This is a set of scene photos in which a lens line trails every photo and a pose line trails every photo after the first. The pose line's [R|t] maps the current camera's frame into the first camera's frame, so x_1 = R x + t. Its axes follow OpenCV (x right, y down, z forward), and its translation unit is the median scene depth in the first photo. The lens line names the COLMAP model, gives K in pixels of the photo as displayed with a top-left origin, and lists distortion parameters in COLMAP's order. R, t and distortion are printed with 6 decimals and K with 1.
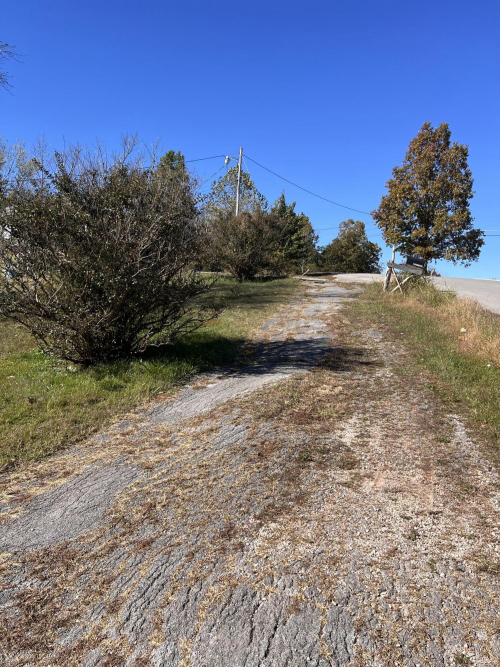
lens RADIAL K [[504.9, 0, 249.0], [0, 504.9, 338.6], [0, 0, 1]] dist [0.072257, -0.062659]
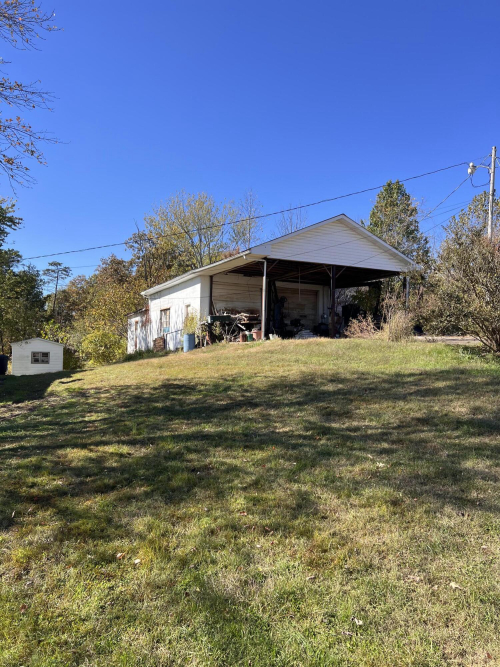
lens RADIAL K [[504.9, 0, 249.0], [0, 504.9, 338.6], [0, 0, 1]] dist [0.072257, -0.062659]
pose [[0.895213, -0.029263, -0.444677, -0.016134], [-0.017618, 0.994738, -0.100929, -0.076582], [0.445291, 0.098188, 0.889986, 0.419232]]
